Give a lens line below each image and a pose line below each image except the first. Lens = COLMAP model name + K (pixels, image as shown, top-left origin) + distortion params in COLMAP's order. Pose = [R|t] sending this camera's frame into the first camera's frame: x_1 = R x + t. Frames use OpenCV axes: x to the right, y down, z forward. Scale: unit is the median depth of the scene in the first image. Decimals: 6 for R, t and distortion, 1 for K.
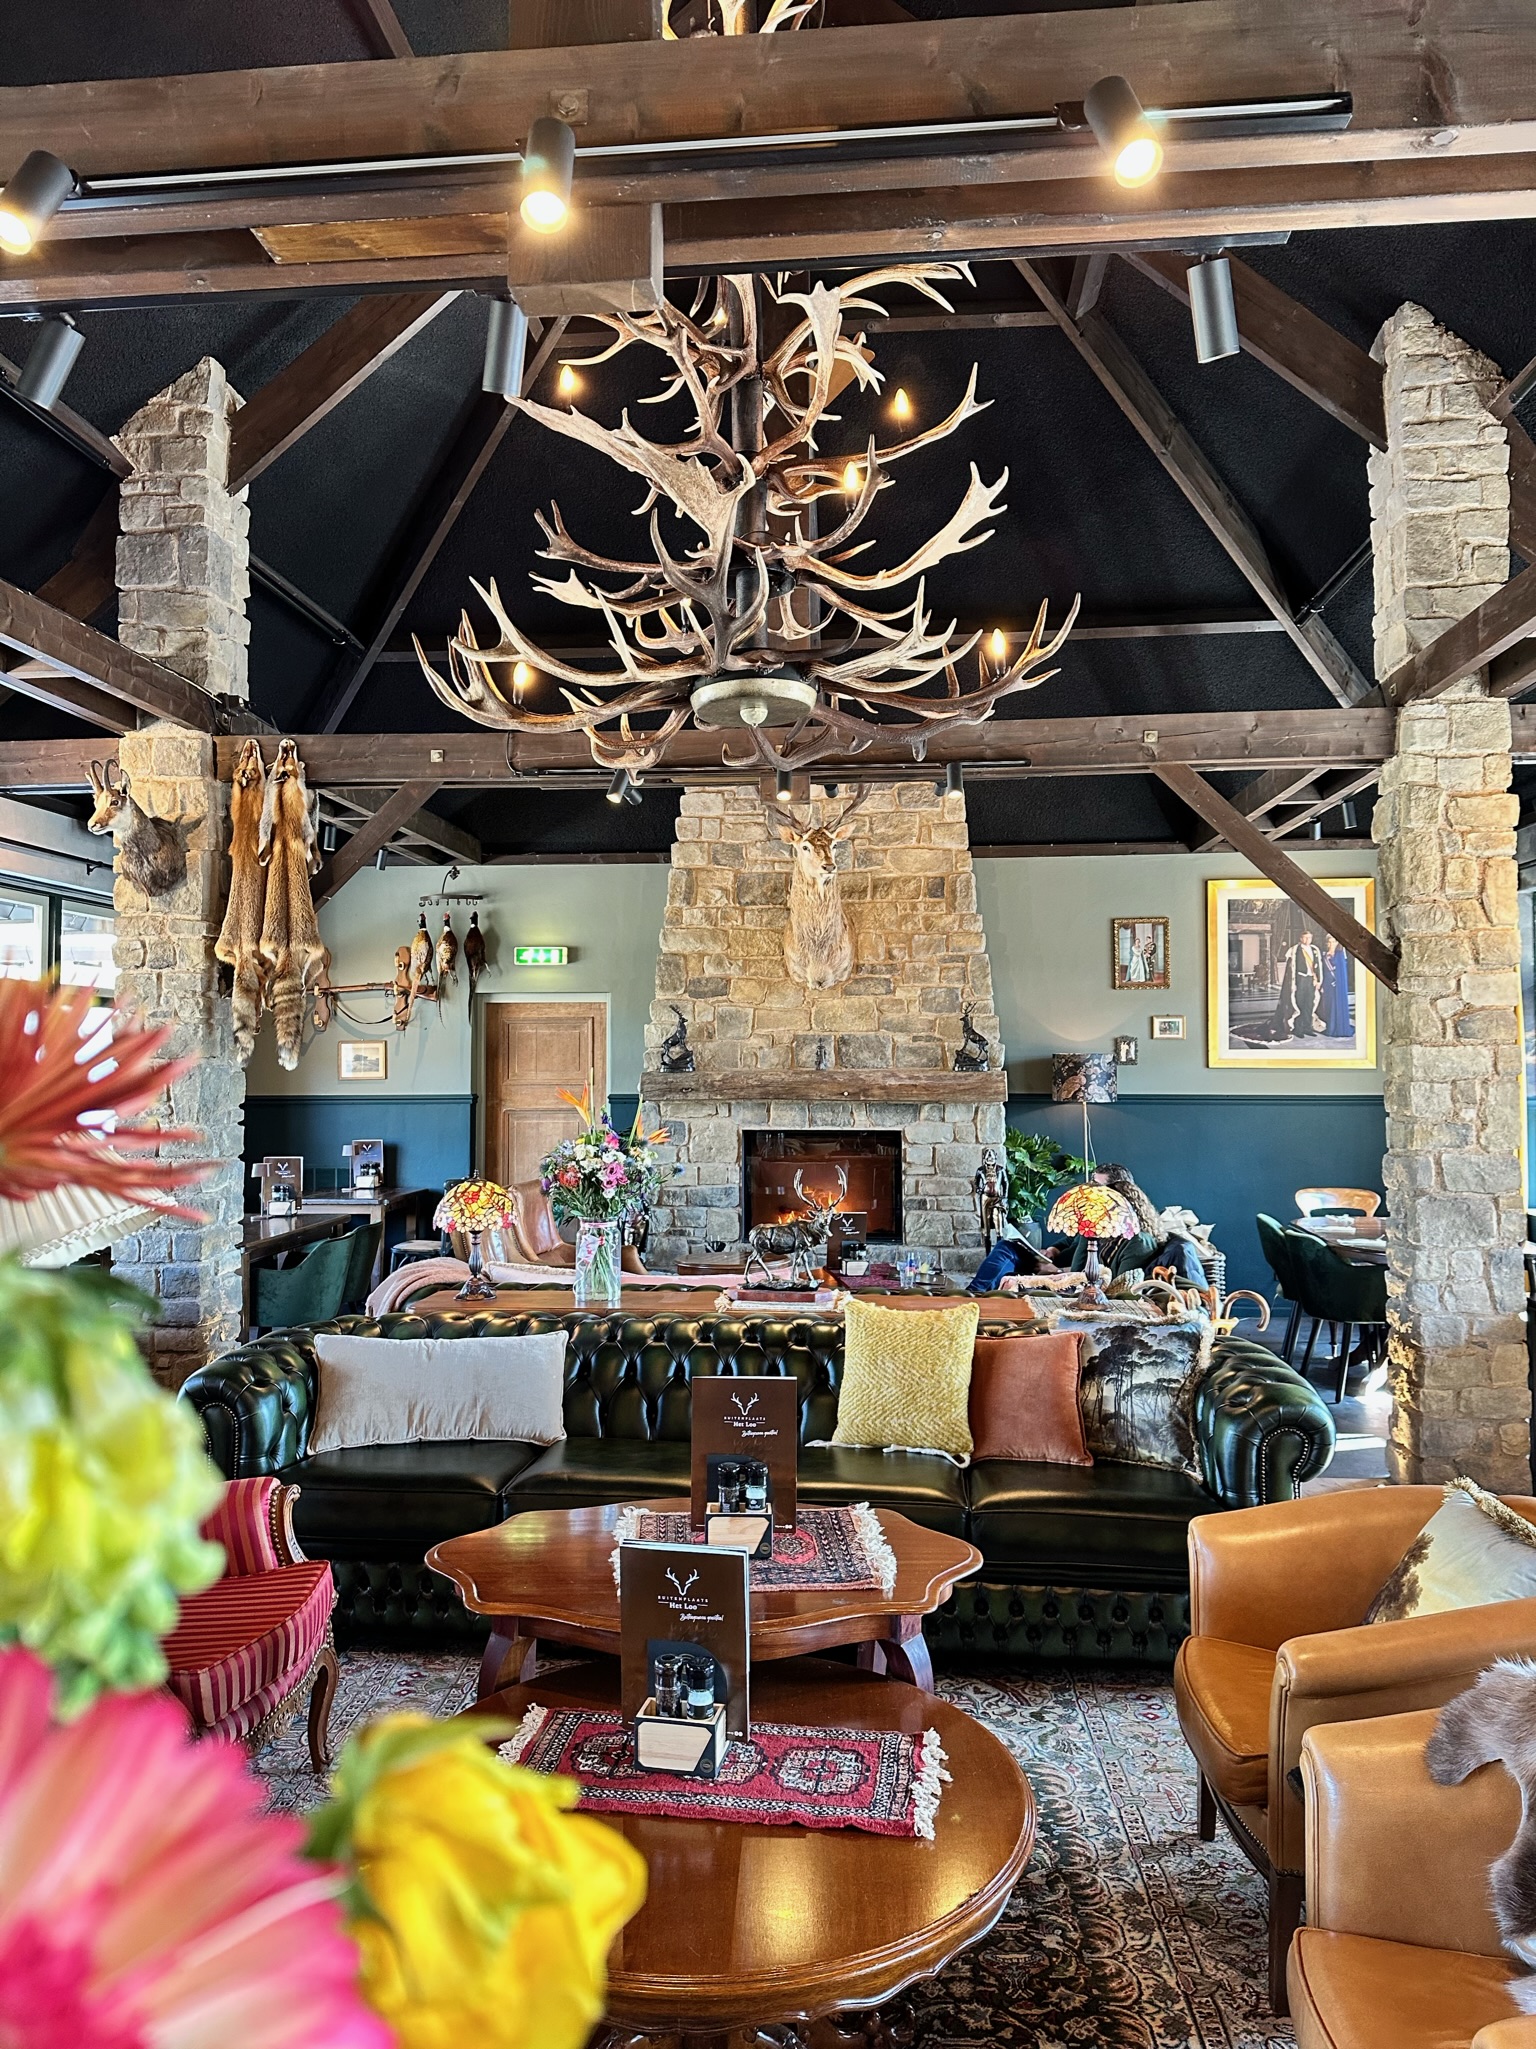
lens RADIAL K [[1422.2, 0, 752.9], [0, 1422.2, 1012.4], [0, 0, 1]] dist [0.179556, -0.344856]
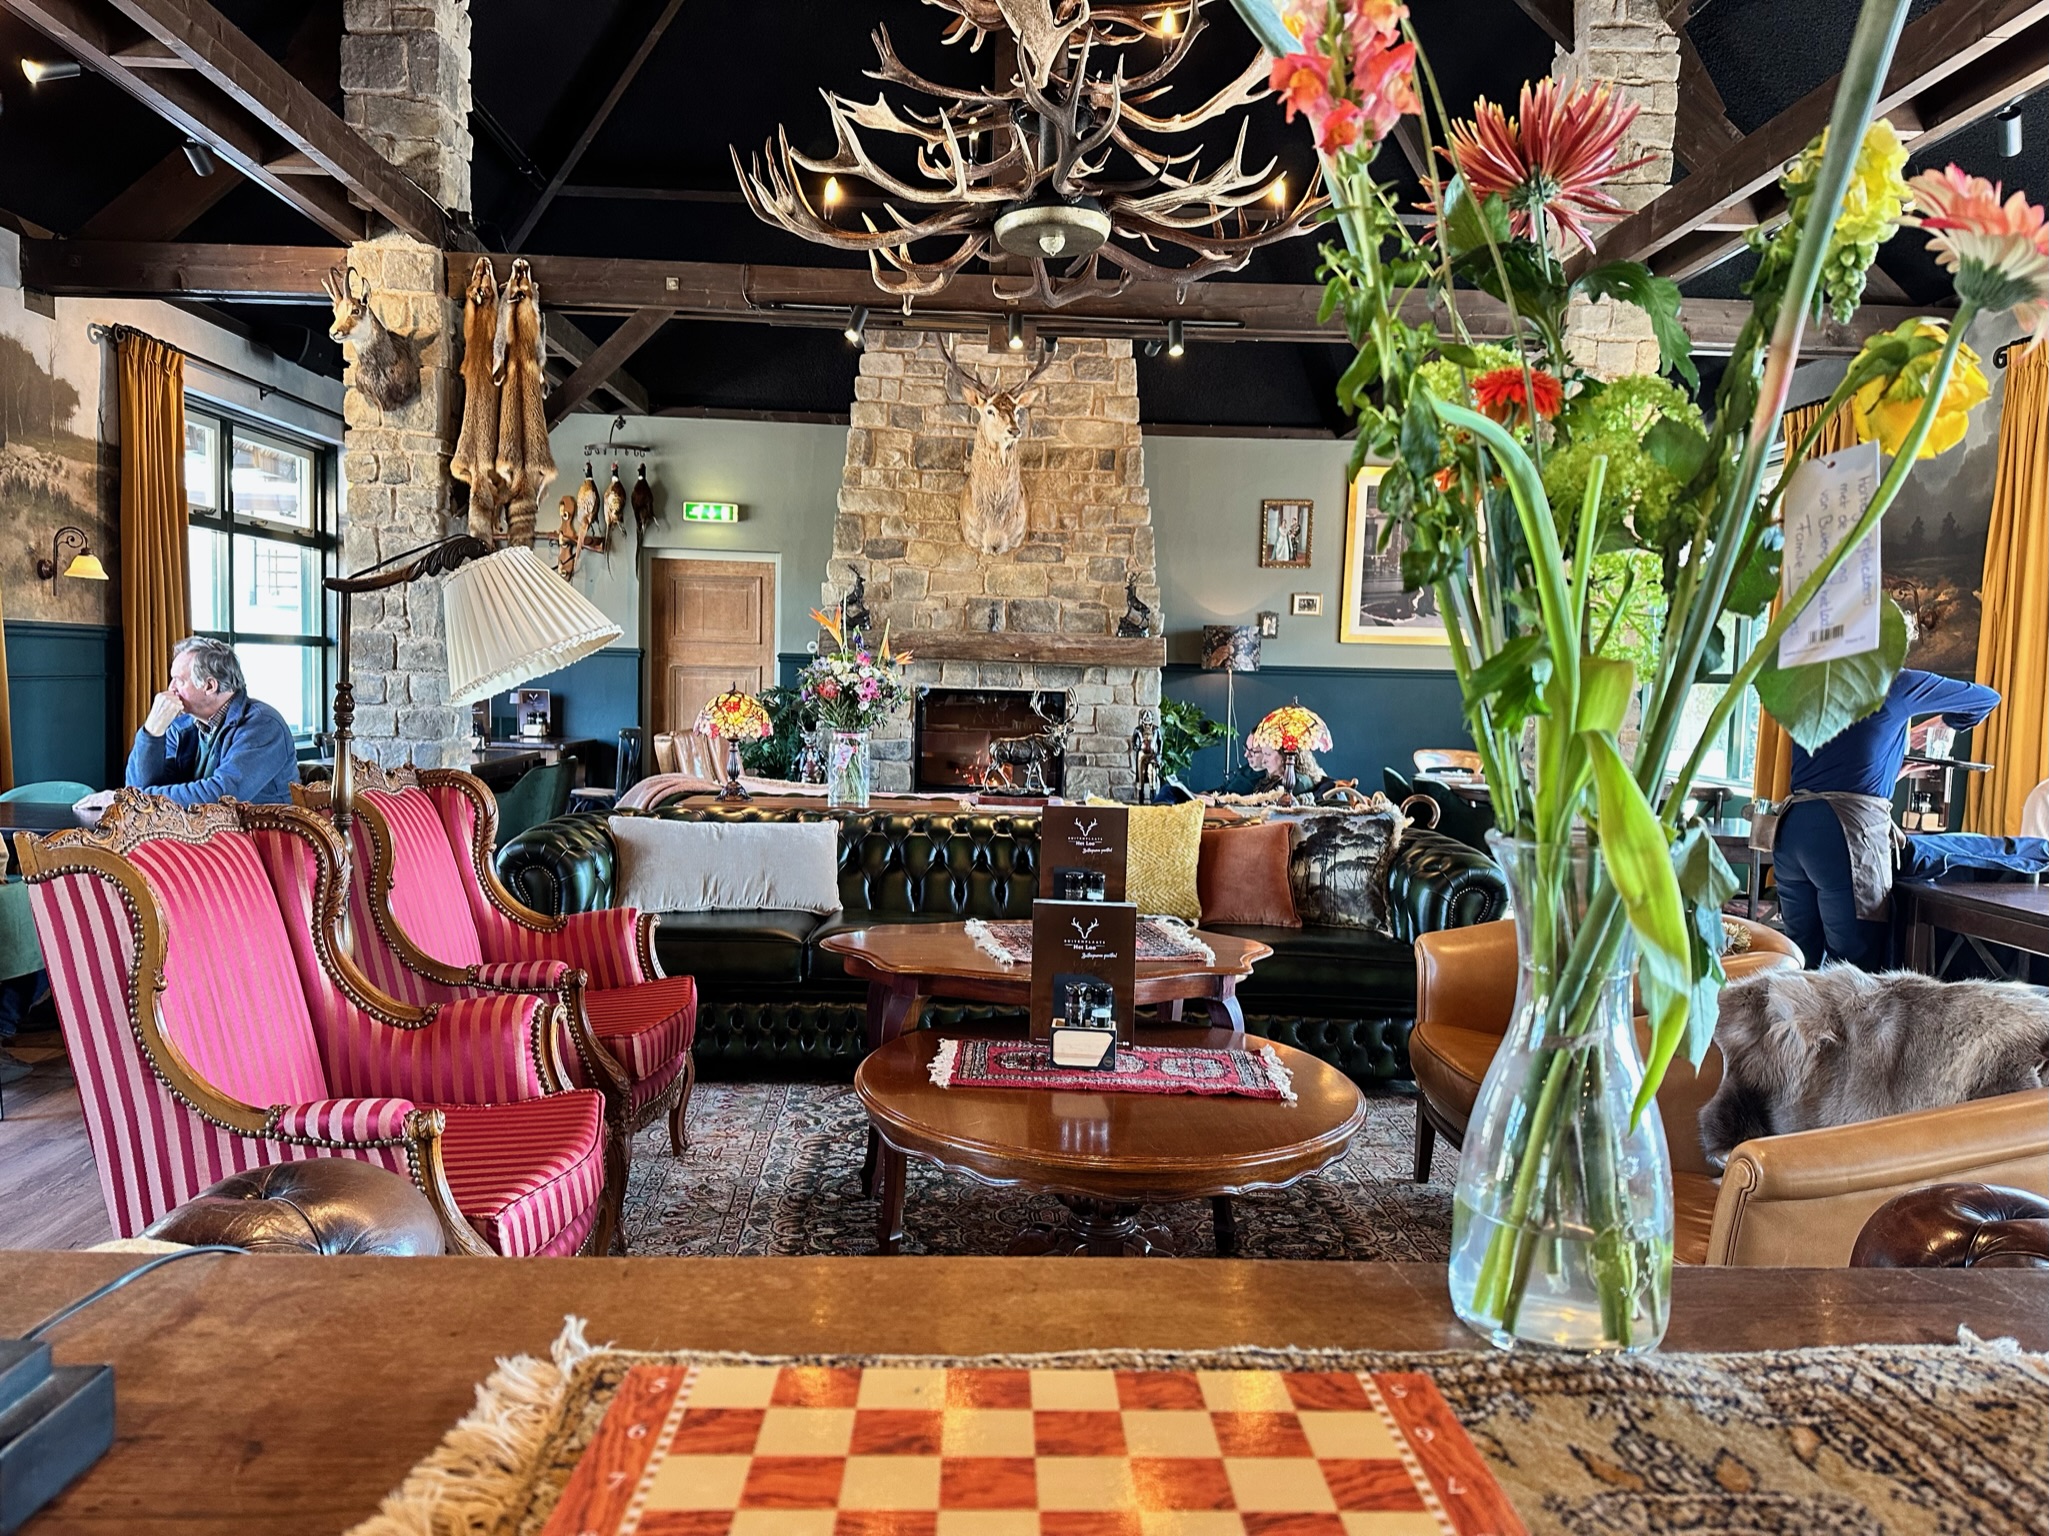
lens RADIAL K [[1425.7, 0, 1014.8], [0, 1425.7, 772.0], [0, 0, 1]] dist [0.160888, -0.265055]
pose [[0.991302, 0.020038, 0.130075, -0.071575], [-0.033556, 0.994159, 0.102579, 0.034298], [-0.127260, -0.106052, 0.986184, -0.053802]]
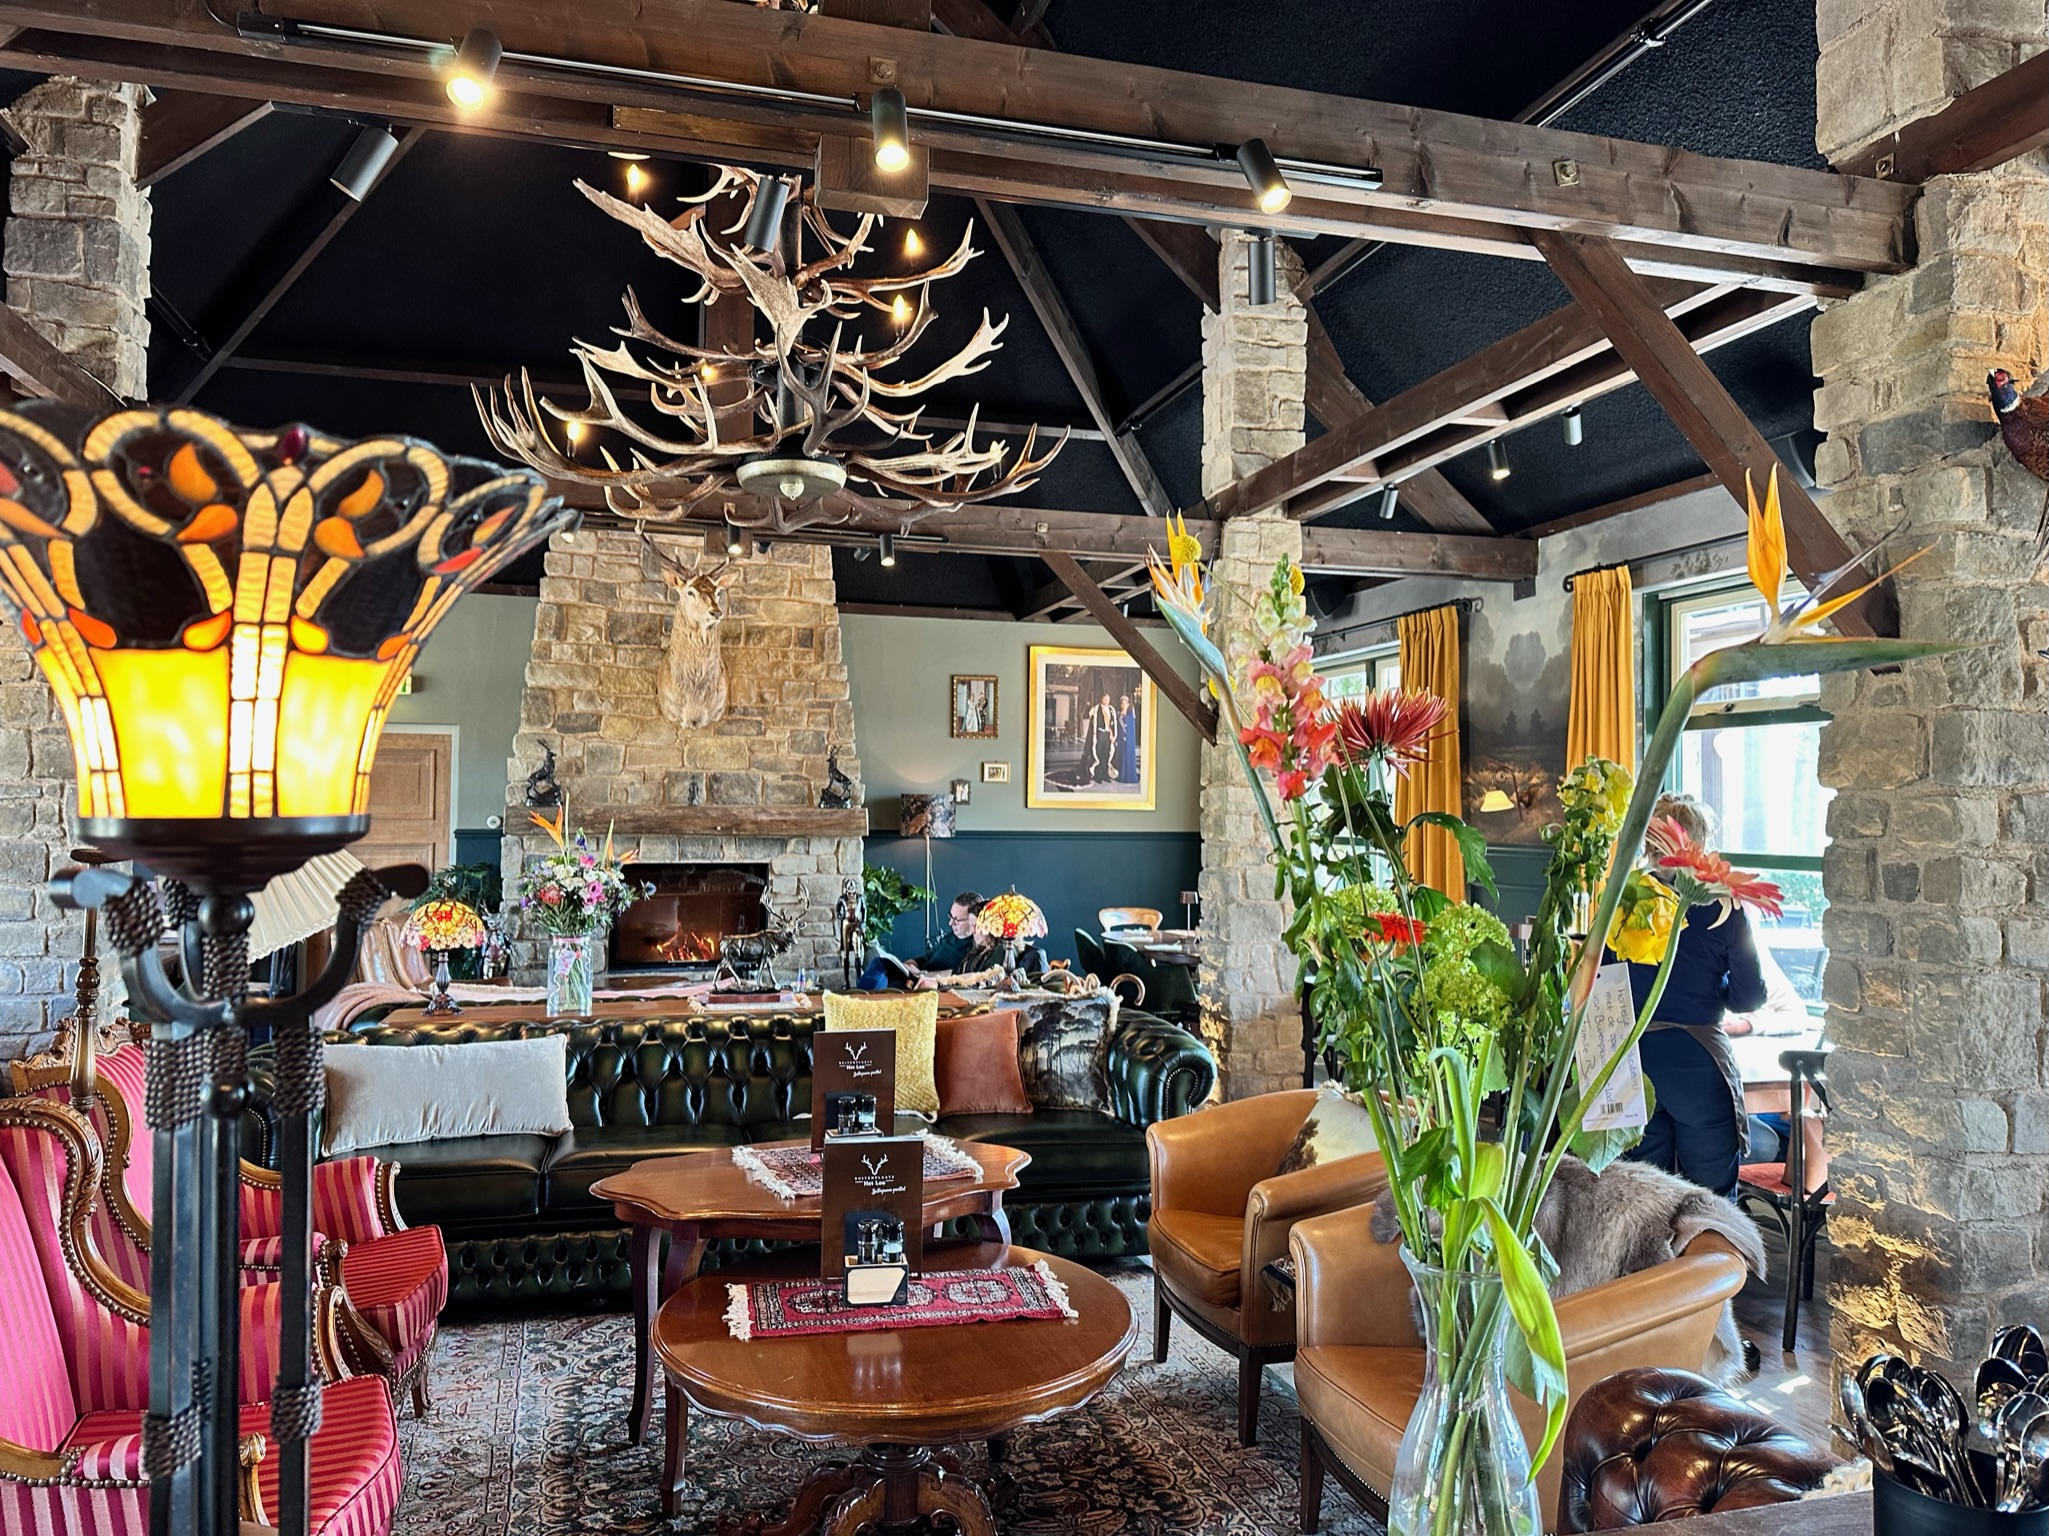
lens RADIAL K [[1427.1, 0, 1024.5], [0, 1427.1, 768.0], [0, 0, 1]] dist [0.156909, -0.228480]
pose [[0.932877, 0.022473, 0.359493, -0.105759], [-0.024218, 0.999707, 0.000350, 0.006526], [-0.359380, -0.009033, 0.933148, -0.073629]]
